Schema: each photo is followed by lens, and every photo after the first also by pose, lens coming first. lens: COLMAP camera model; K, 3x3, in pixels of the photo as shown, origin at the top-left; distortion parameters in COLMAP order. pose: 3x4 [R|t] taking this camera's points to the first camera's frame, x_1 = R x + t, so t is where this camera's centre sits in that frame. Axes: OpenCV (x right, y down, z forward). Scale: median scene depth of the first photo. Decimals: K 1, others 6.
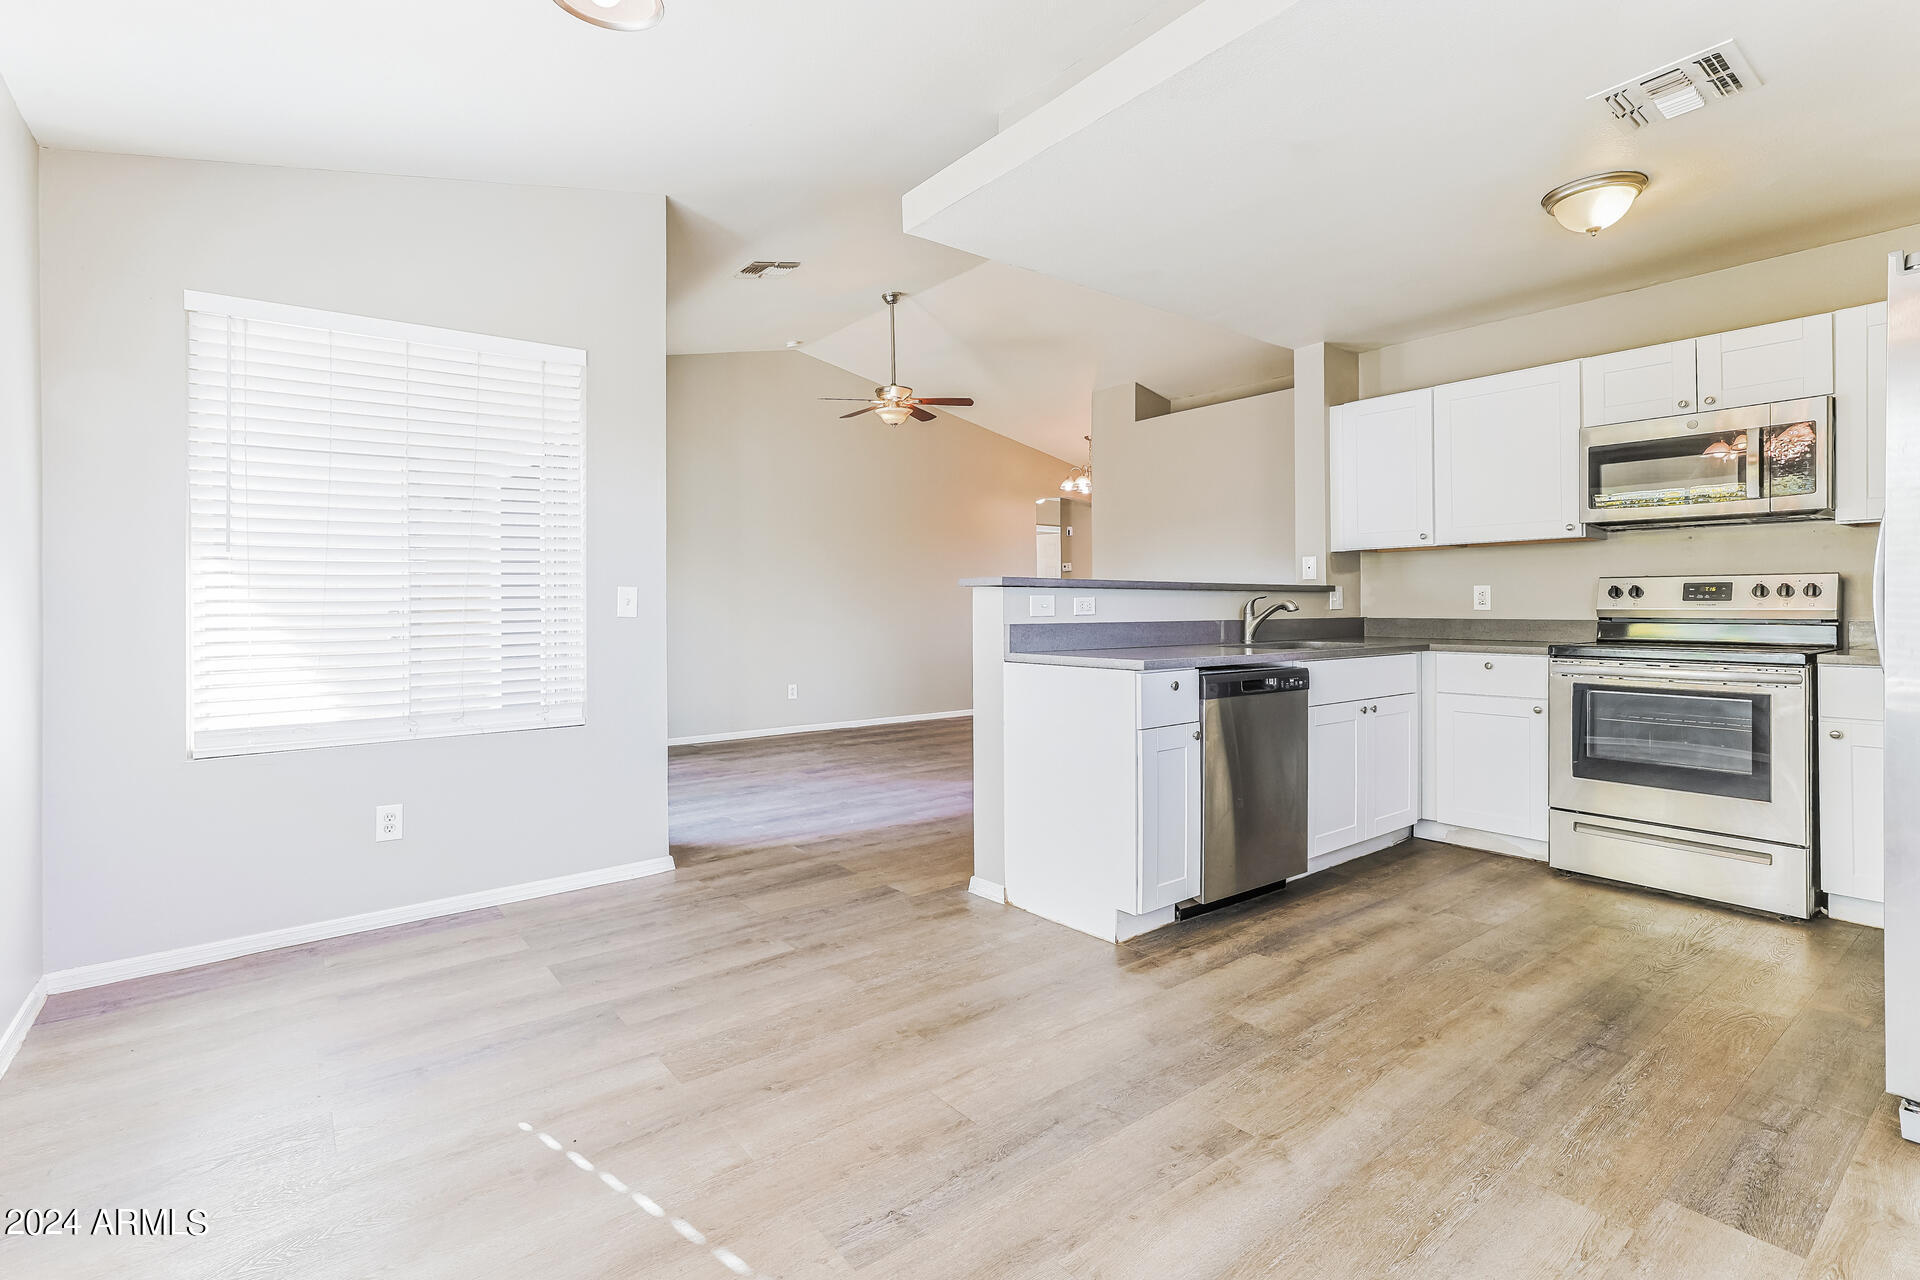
lens RADIAL K [[906.9, 0, 963.5], [0, 906.9, 603.9], [0, 0, 1]] dist [-0.001823, -0.000125]
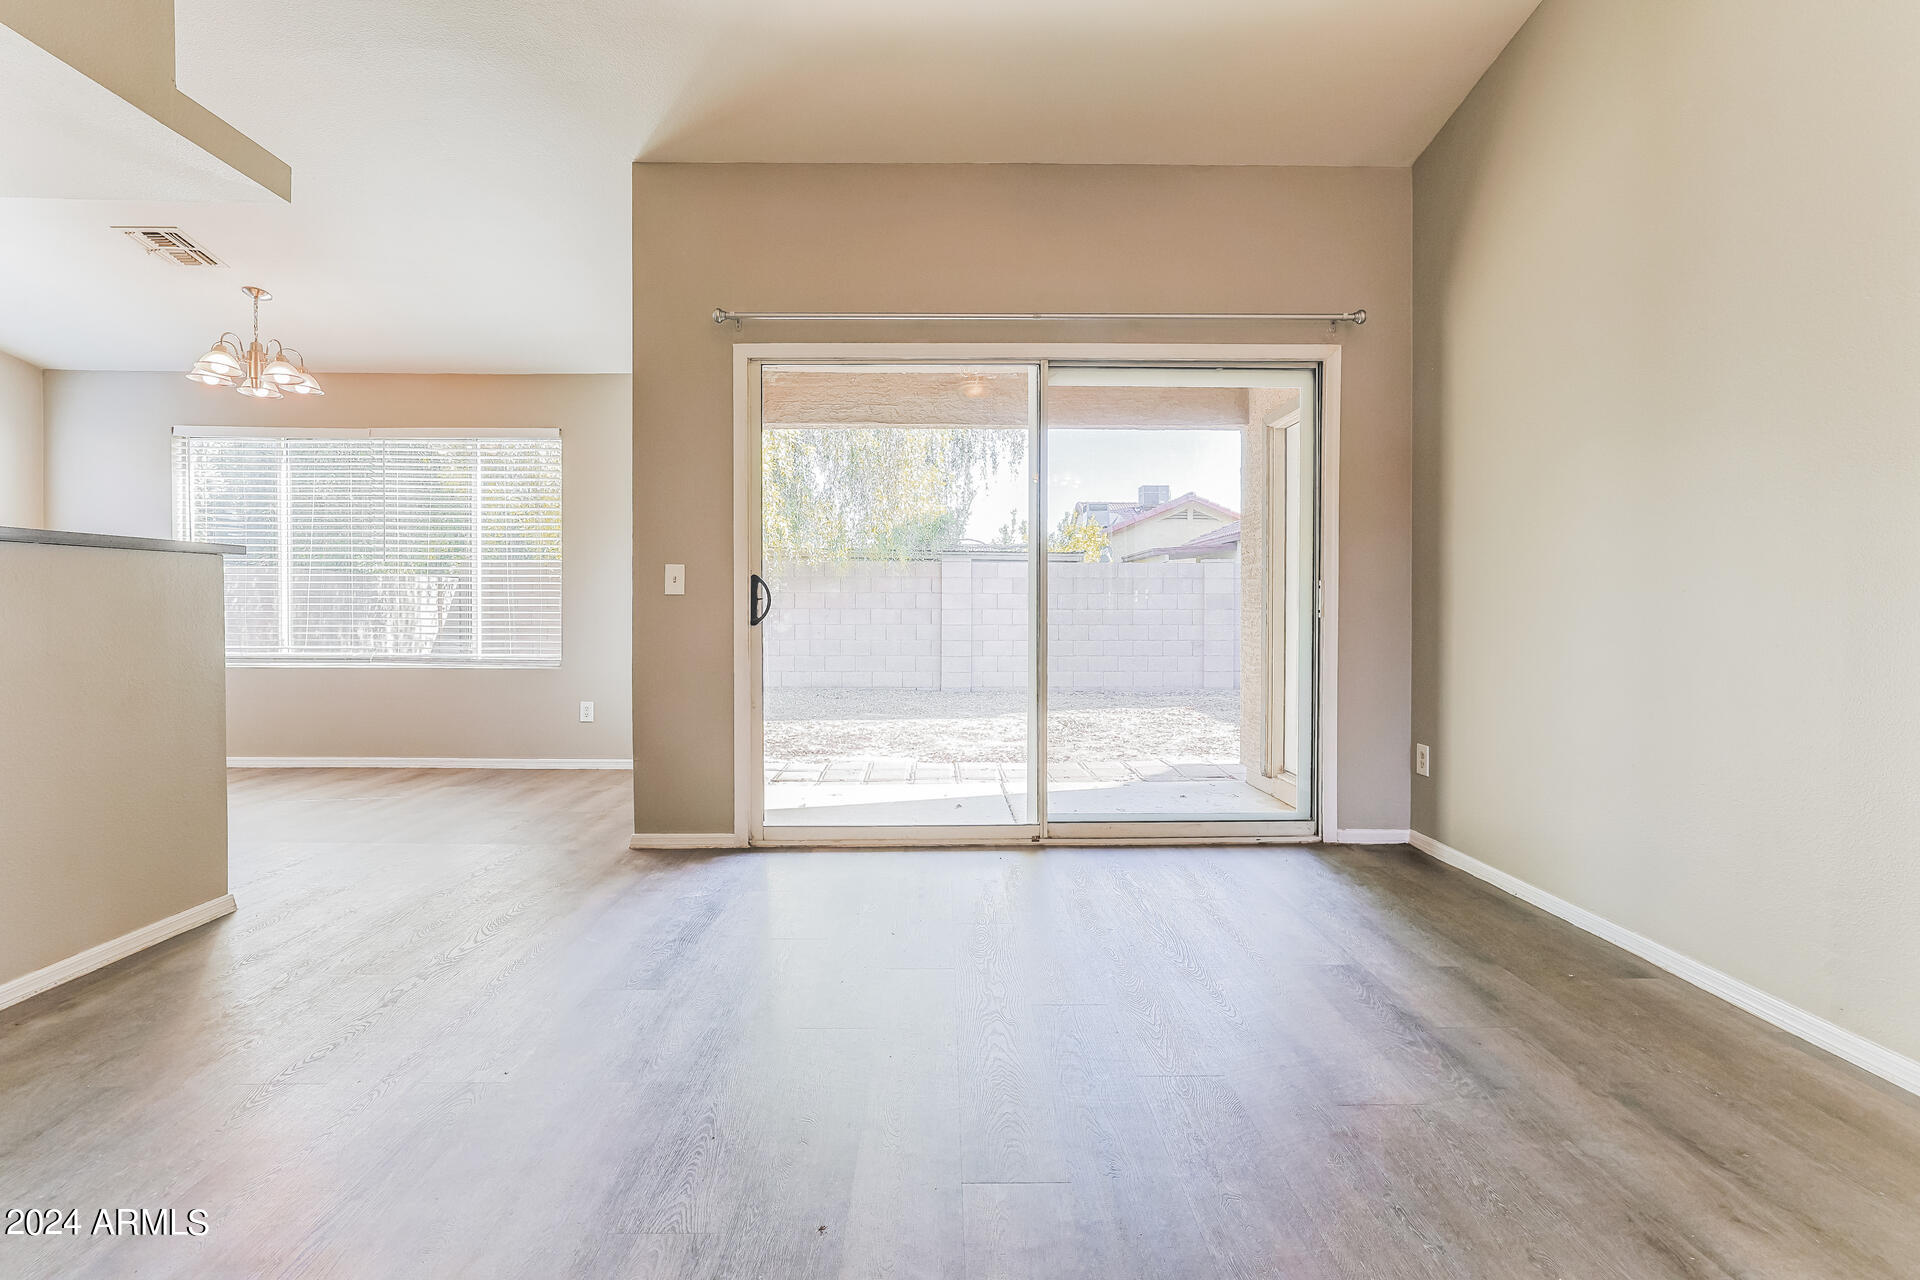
lens RADIAL K [[871.4, 0, 951.9], [0, 871.4, 620.8], [0, 0, 1]] dist [-0.029039, 0.020531]
pose [[-0.604374, 0.019853, -0.796454, 0.221345], [0.005254, 0.999767, 0.020935, 0.027834], [0.796684, 0.008468, -0.604337, 1.899737]]
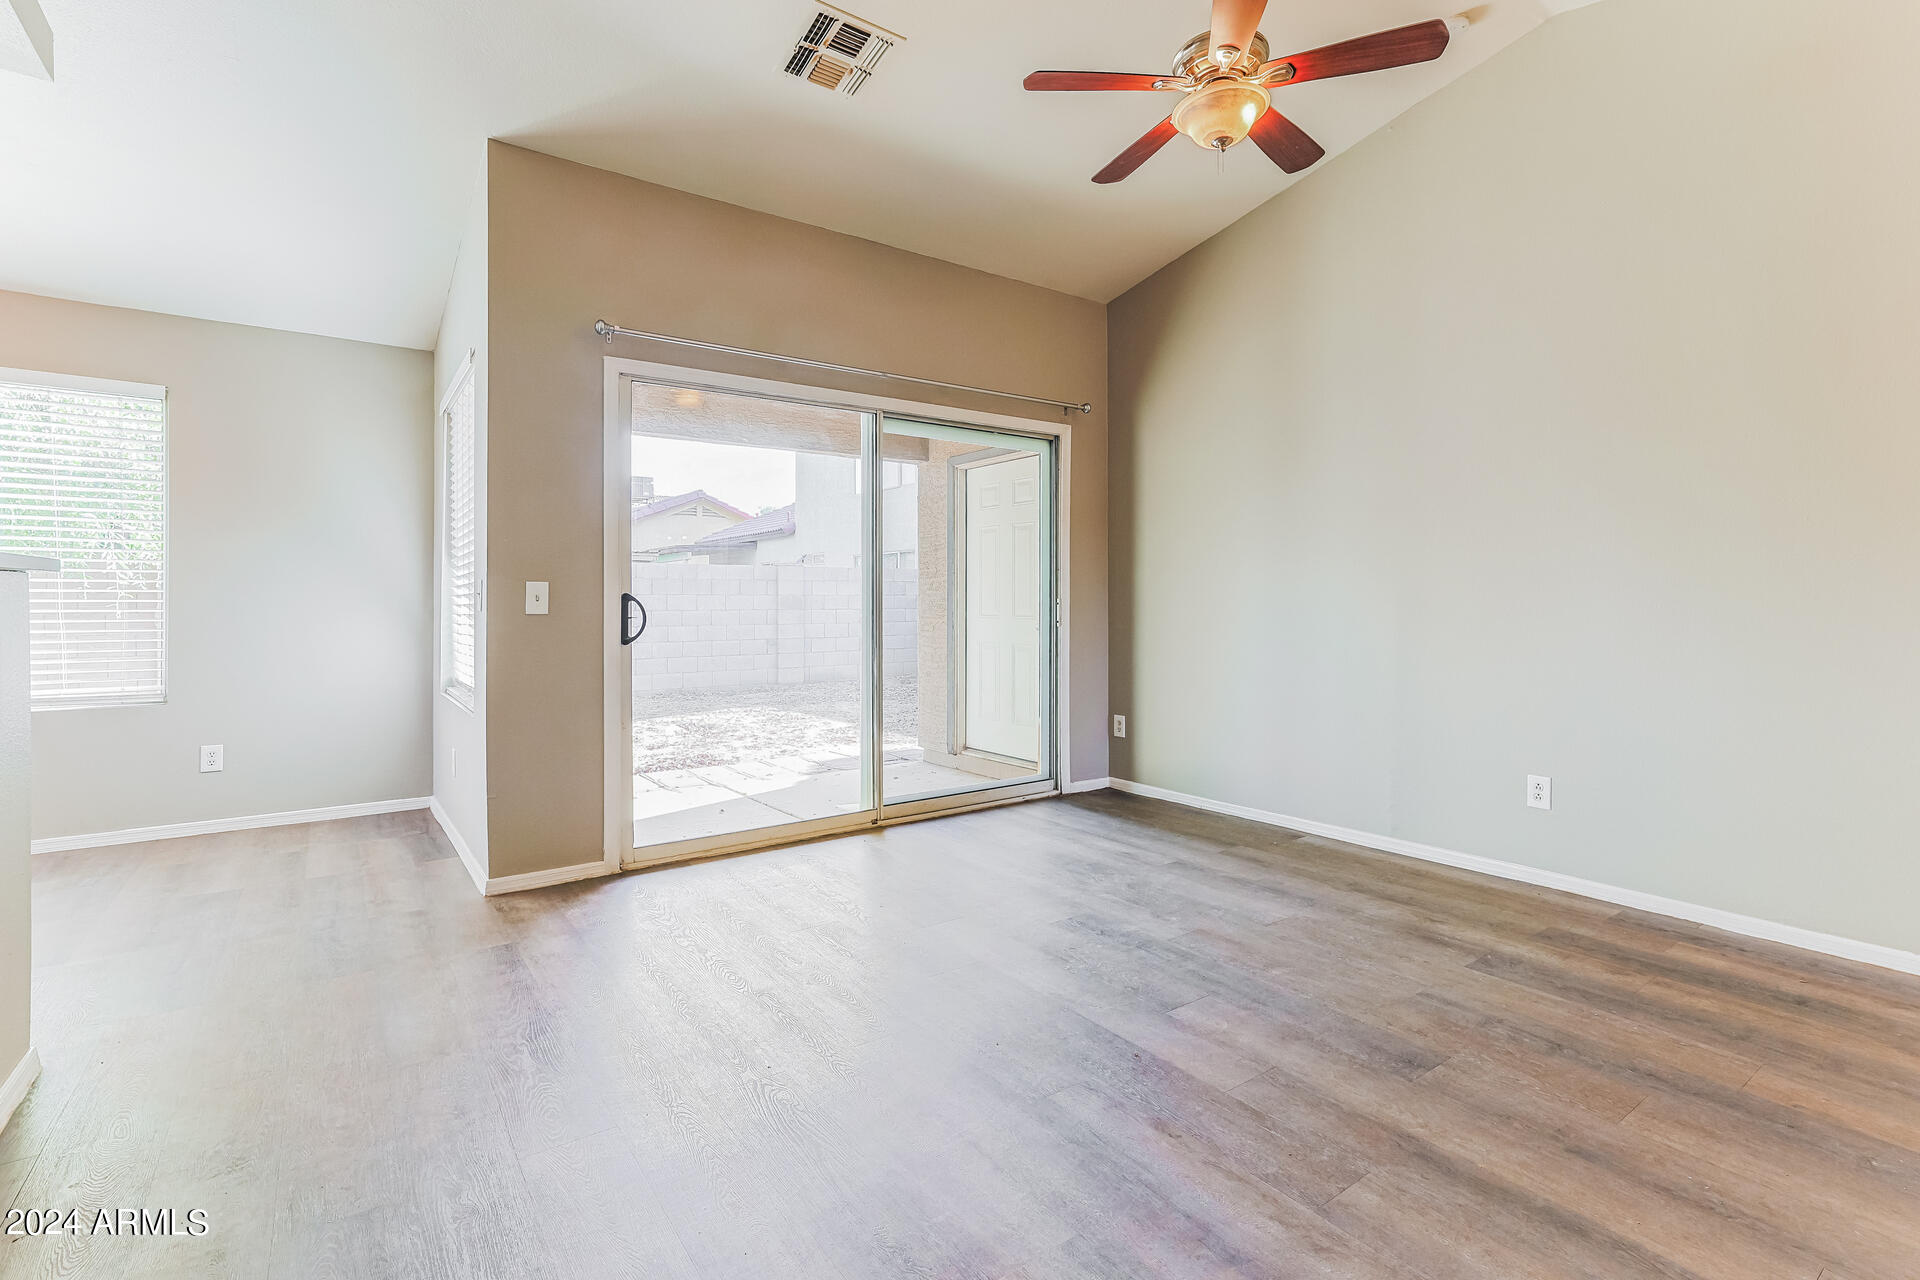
lens RADIAL K [[890.5, 0, 958.8], [0, 890.5, 606.1], [0, 0, 1]] dist [-0.030196, 0.019421]
pose [[-0.036480, 0.014105, -0.999235, 0.540185], [0.002672, 0.999898, 0.014016, -0.003112], [0.999331, -0.002159, -0.036514, 1.537956]]
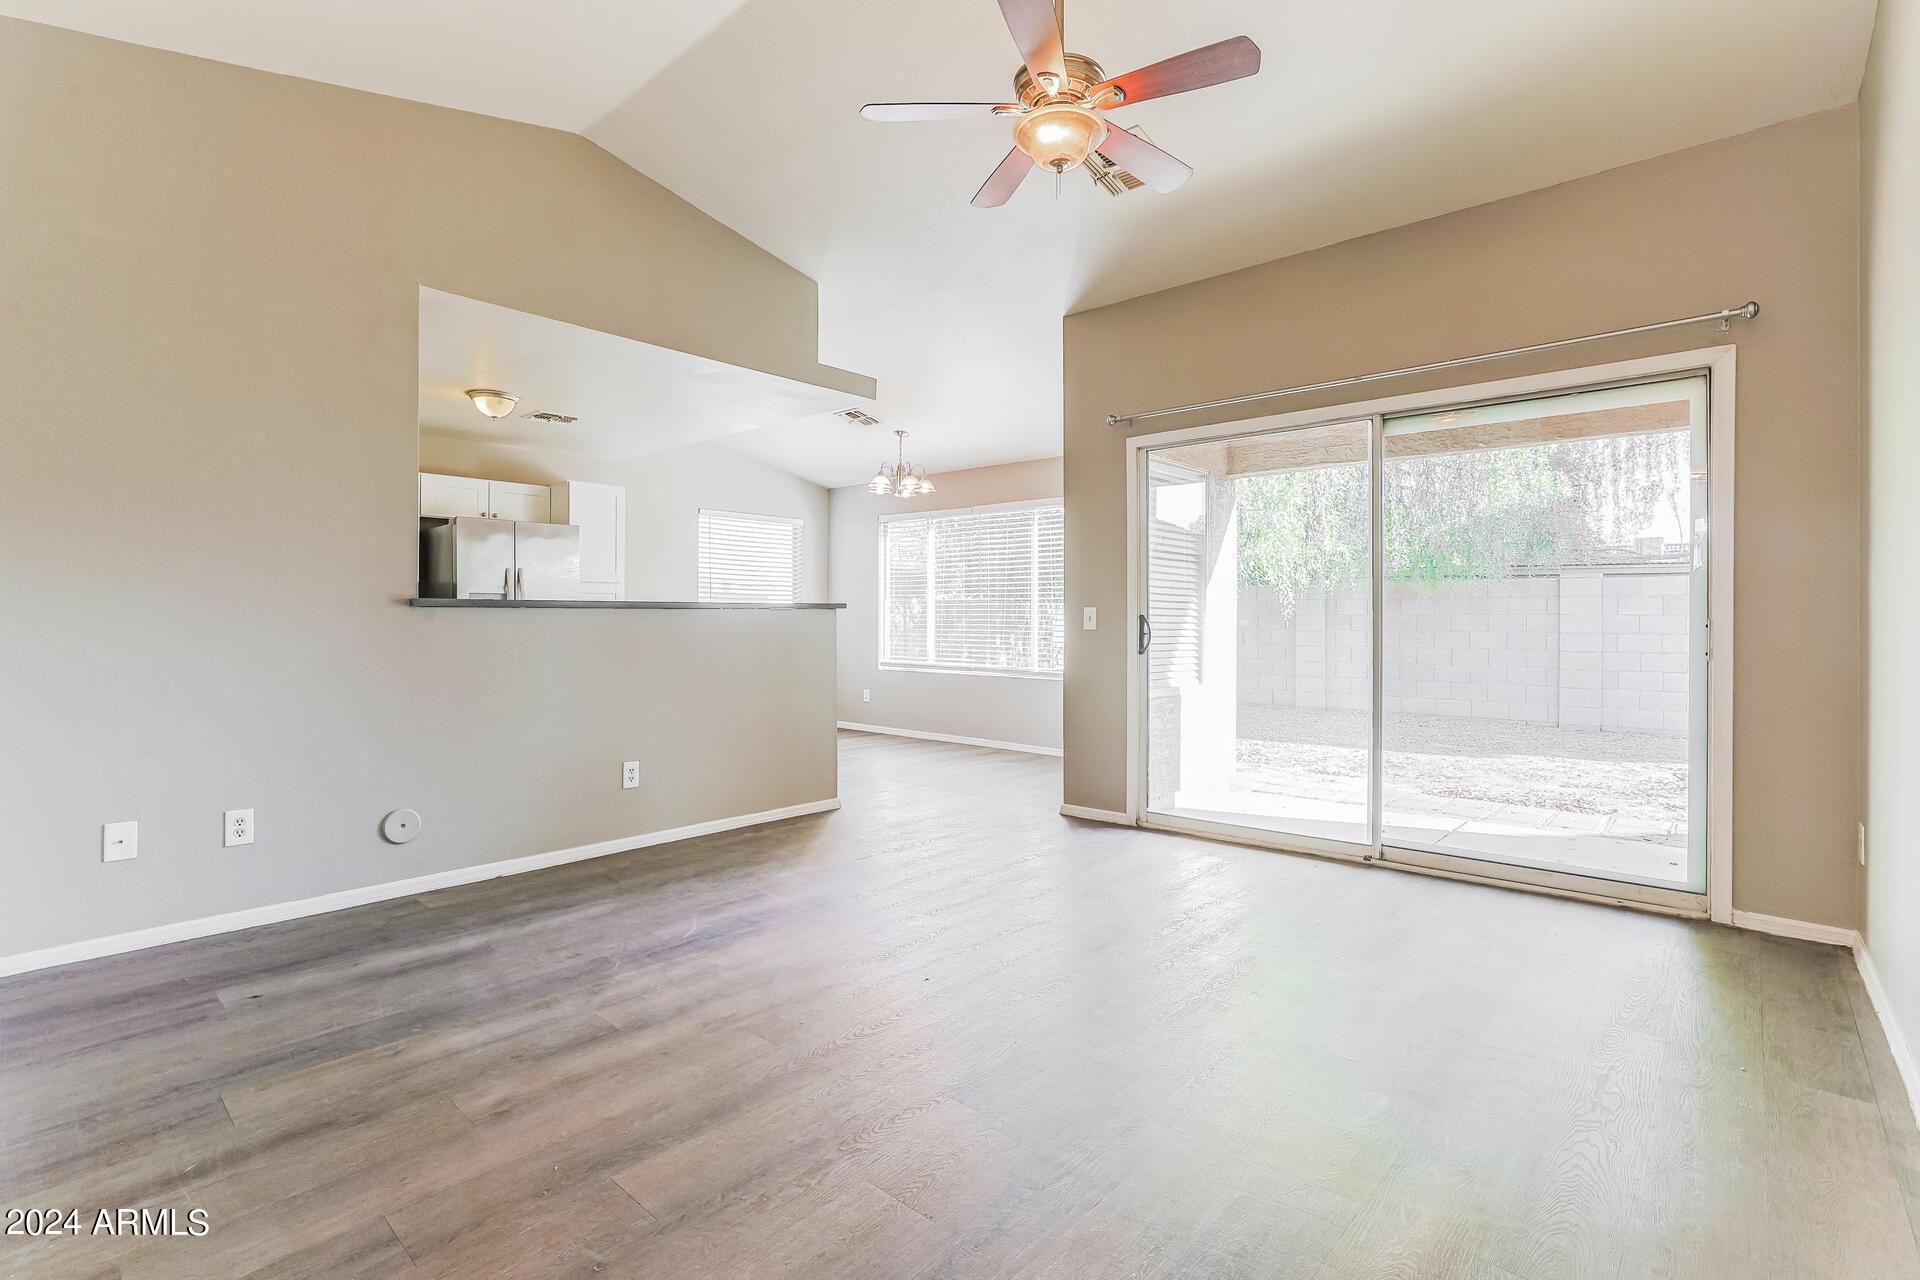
lens RADIAL K [[903.2, 0, 967.3], [0, 903.2, 625.7], [0, 0, 1]] dist [-0.012395, 0.000296]
pose [[-0.982724, 0.007976, -0.184906, 0.066870], [0.007146, 0.999961, 0.005153, 0.002864], [0.184940, 0.003743, -0.982743, 2.369056]]
